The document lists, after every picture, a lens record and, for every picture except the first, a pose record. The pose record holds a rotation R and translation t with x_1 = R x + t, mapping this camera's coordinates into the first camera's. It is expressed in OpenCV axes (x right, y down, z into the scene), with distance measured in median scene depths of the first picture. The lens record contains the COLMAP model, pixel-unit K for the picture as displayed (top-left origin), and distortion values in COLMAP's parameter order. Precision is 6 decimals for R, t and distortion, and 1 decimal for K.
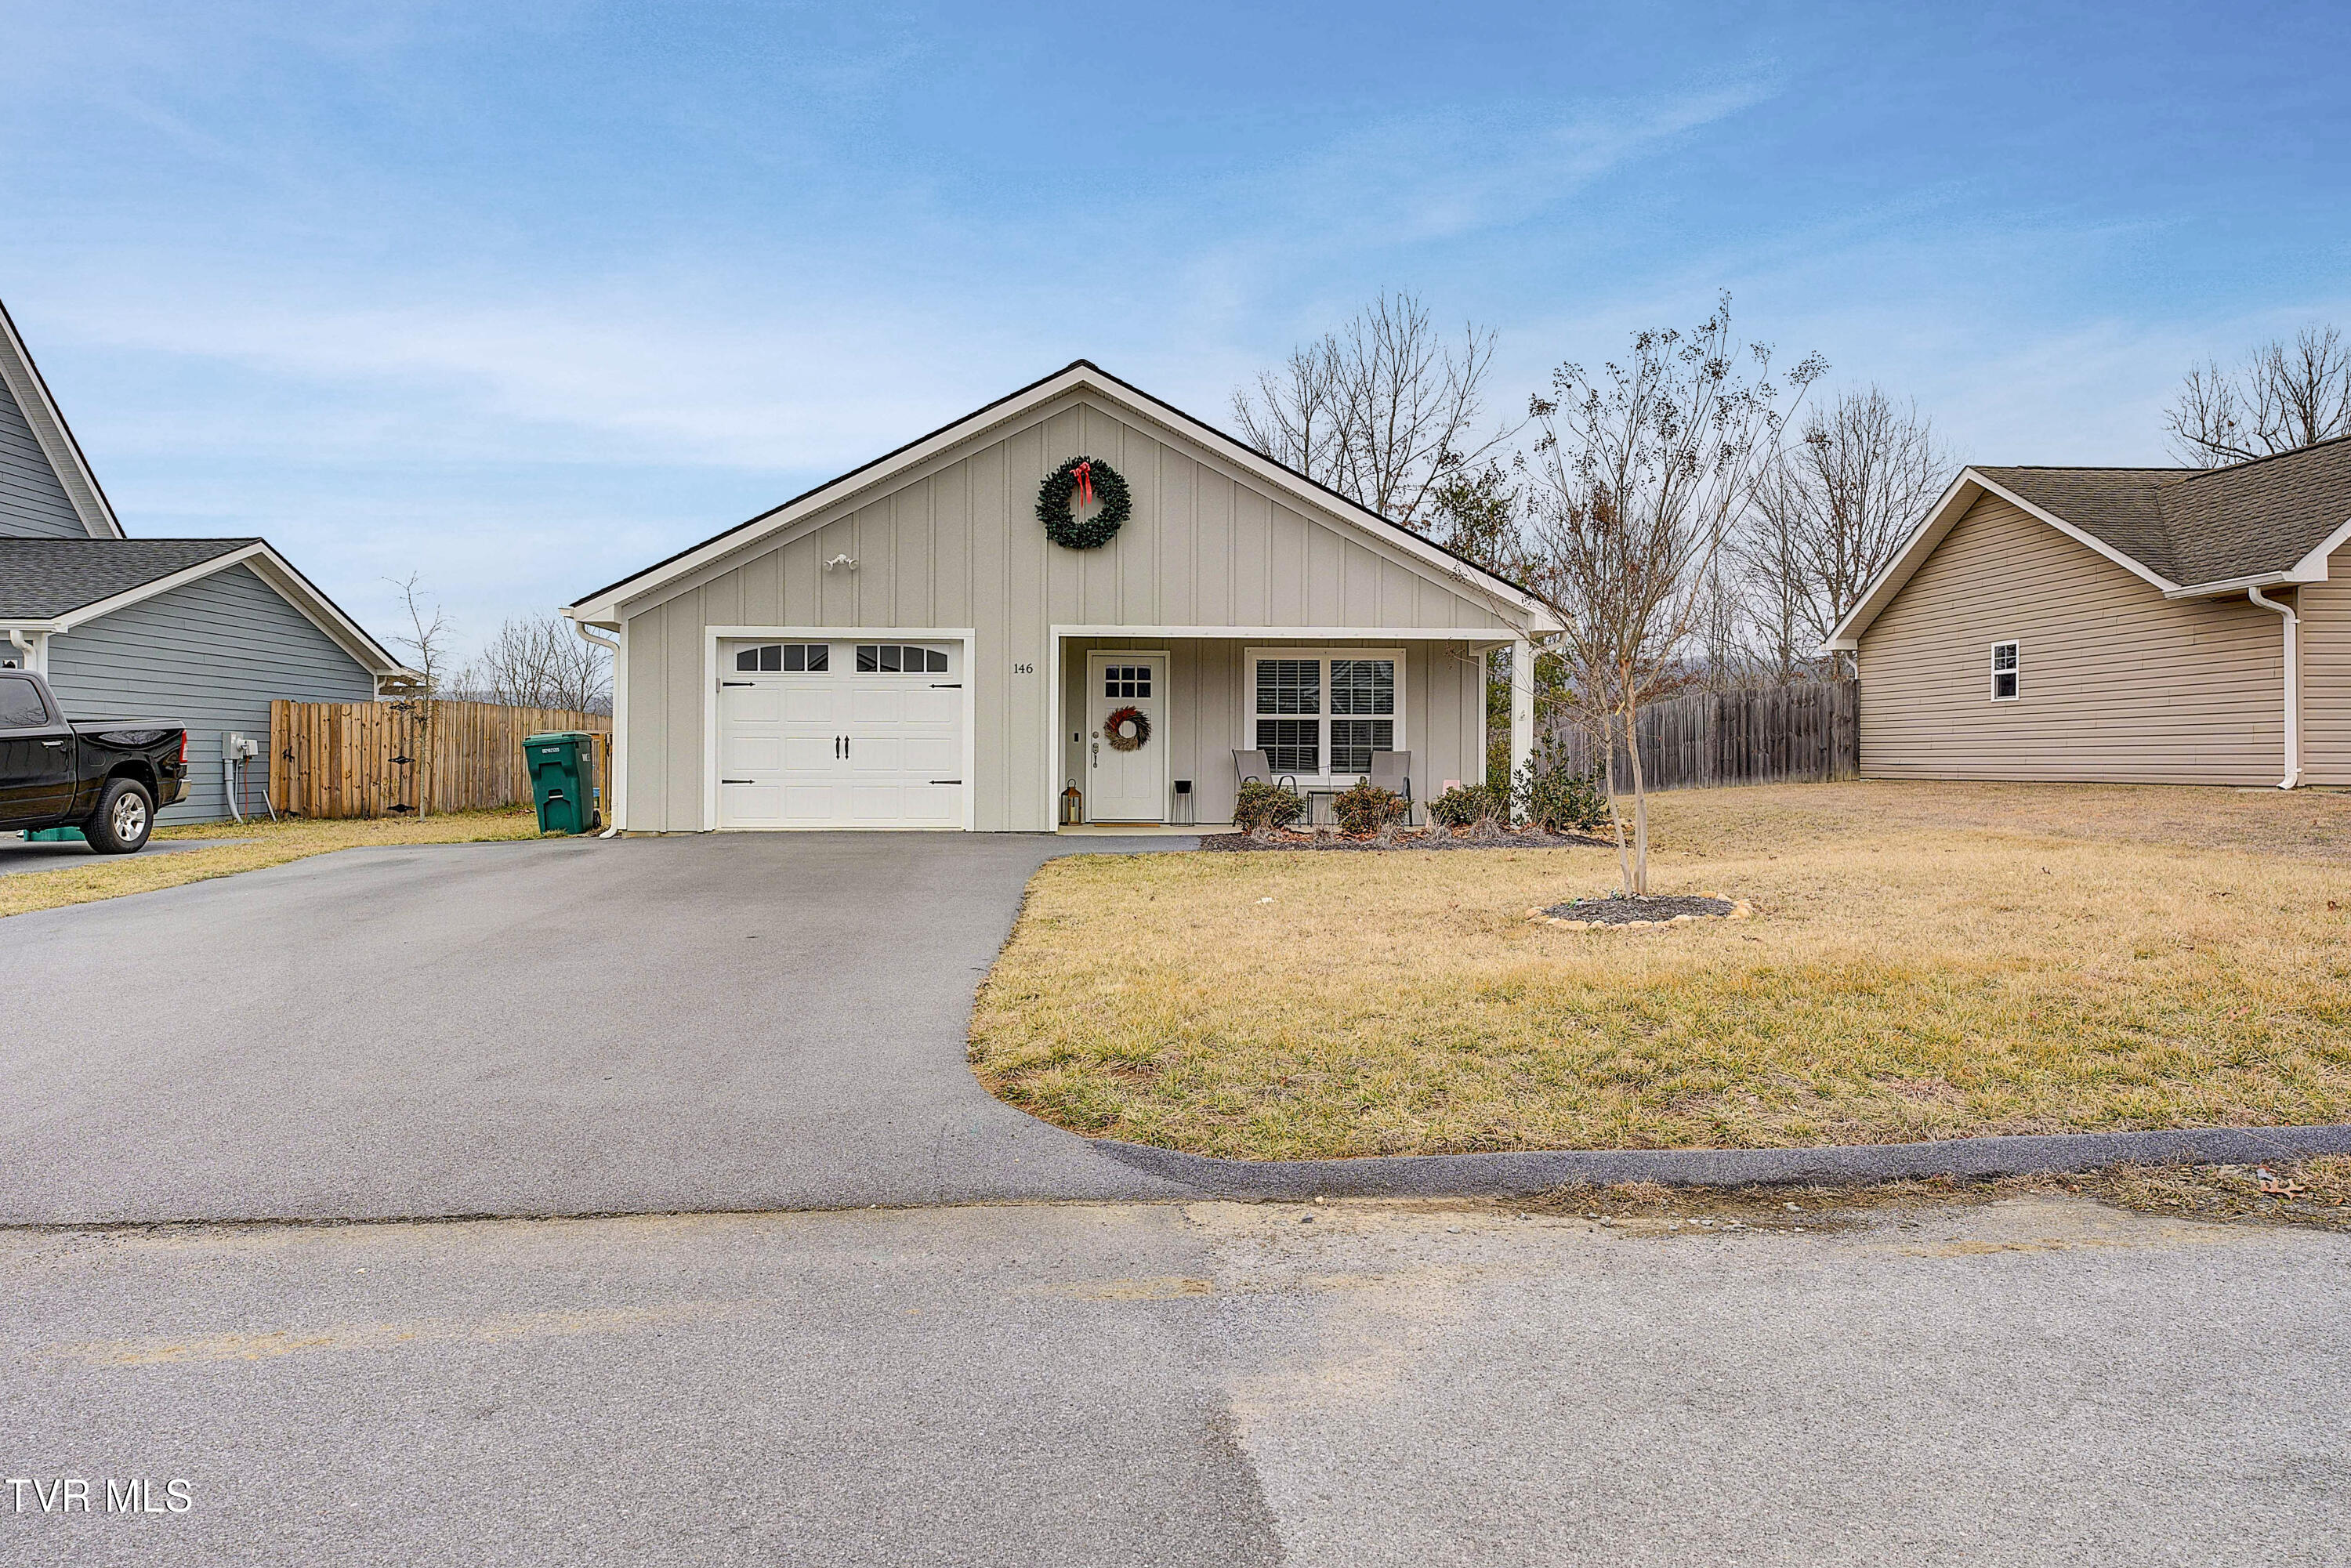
lens RADIAL K [[1535.8, 0, 1192.2], [0, 1535.8, 774.9], [0, 0, 1]] dist [0.017806, -0.000409]
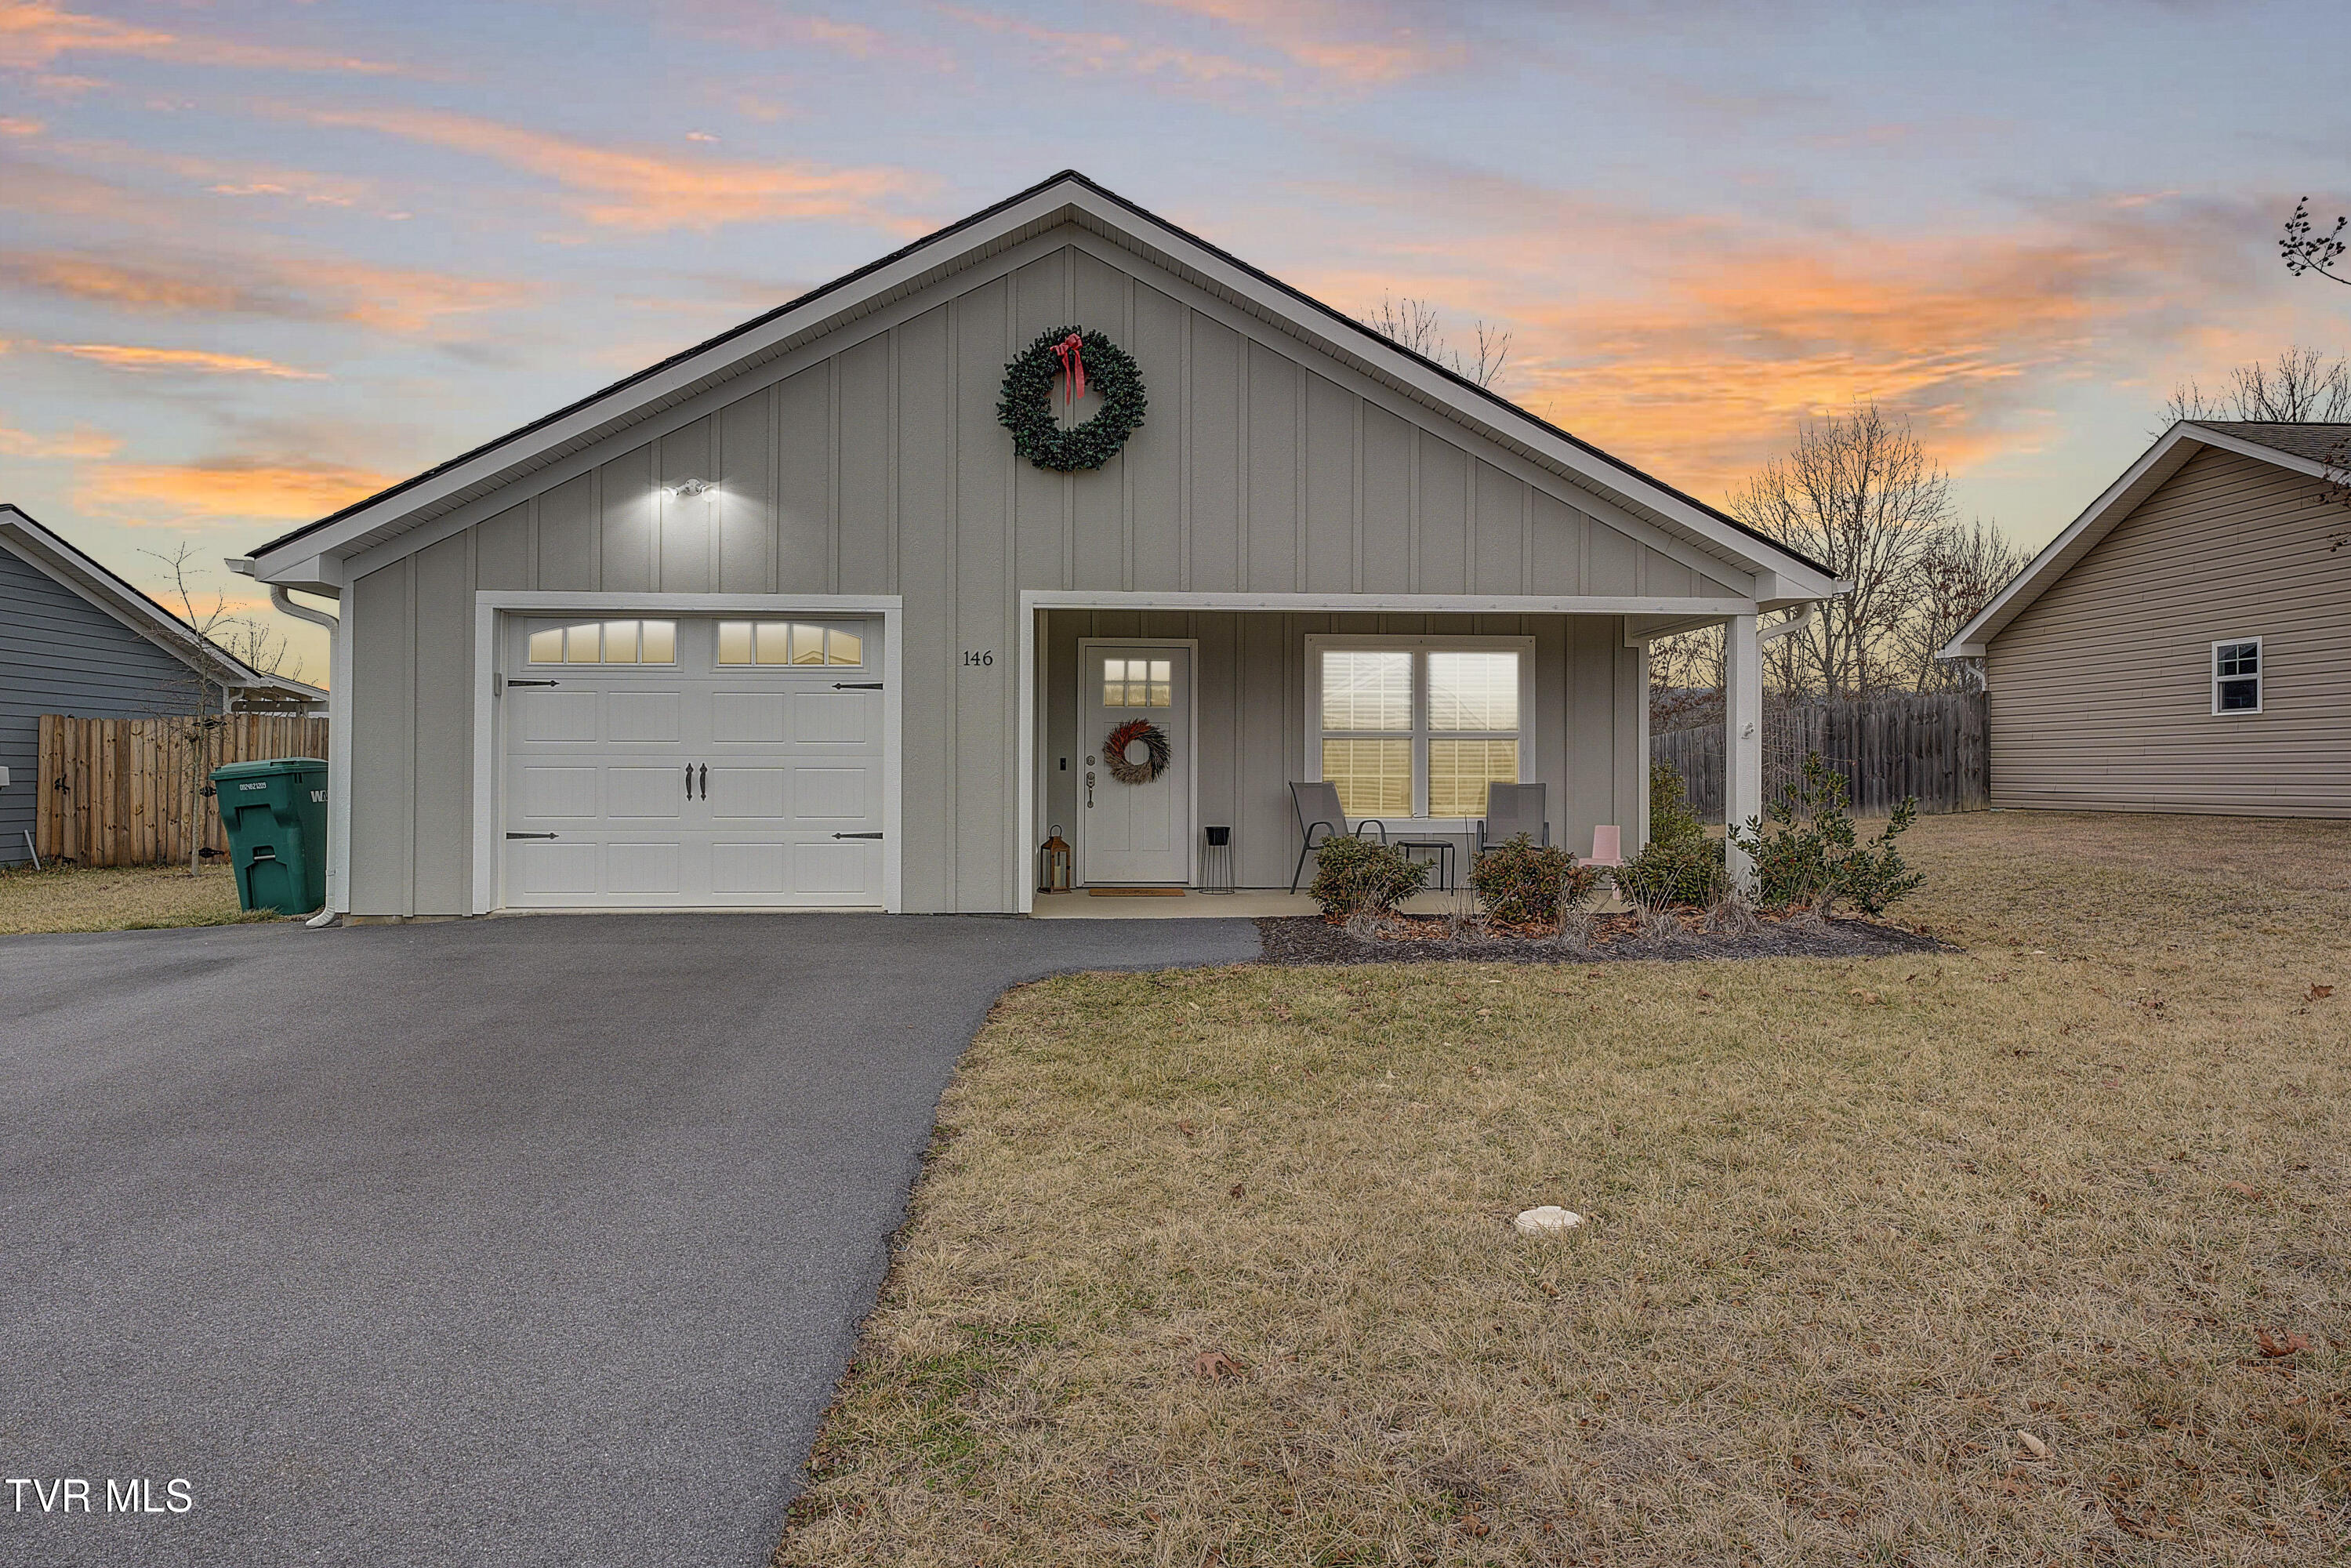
lens RADIAL K [[1355.1, 0, 1175.5], [0, 1355.1, 784.0], [0, 0, 1]] dist [0.006144, 0.002419]
pose [[1.000000, -0.000962, 0.000245, -0.025930], [0.000963, 0.999993, -0.003517, -0.013826], [-0.000242, 0.003518, 0.999994, 0.406405]]
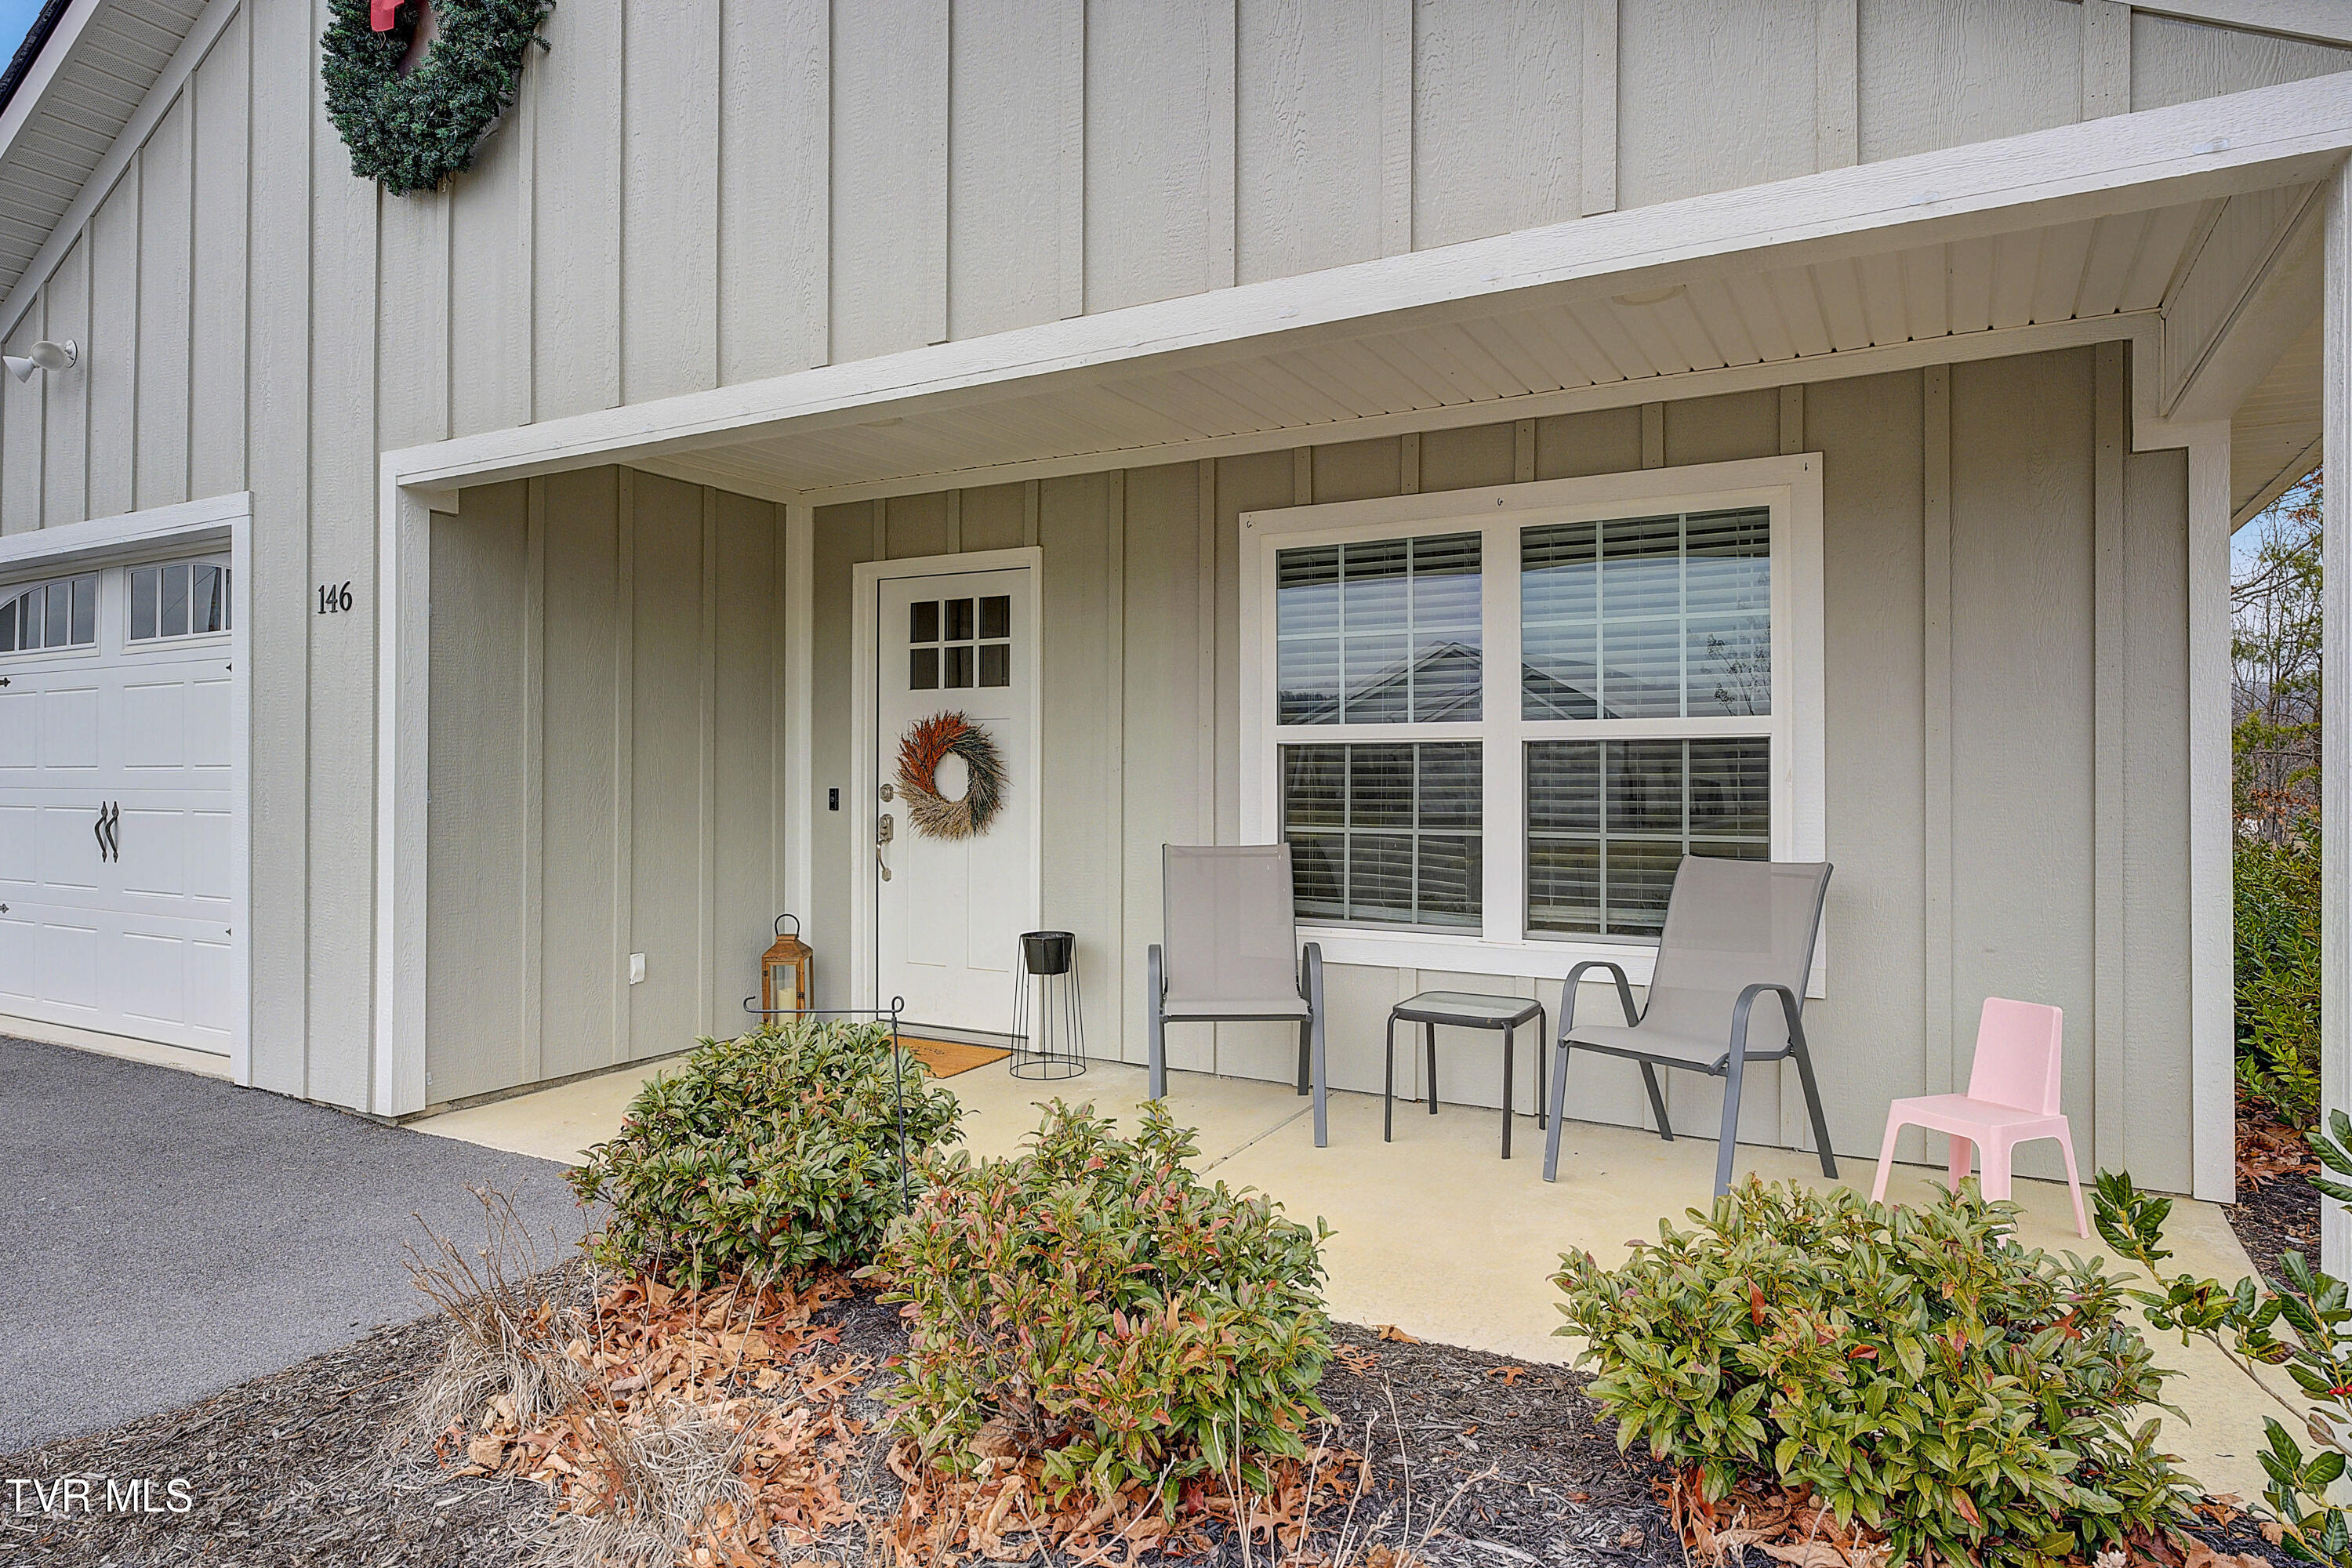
lens RADIAL K [[1296.6, 0, 1176.0], [0, 1296.6, 784.0], [0, 0, 1]] dist [-0.000038, 0.000413]
pose [[0.847653, 0.000569, -0.530550, 0.170900], [-0.005027, 0.999963, -0.006959, -0.027416], [0.530527, 0.008566, 0.847625, 0.808719]]
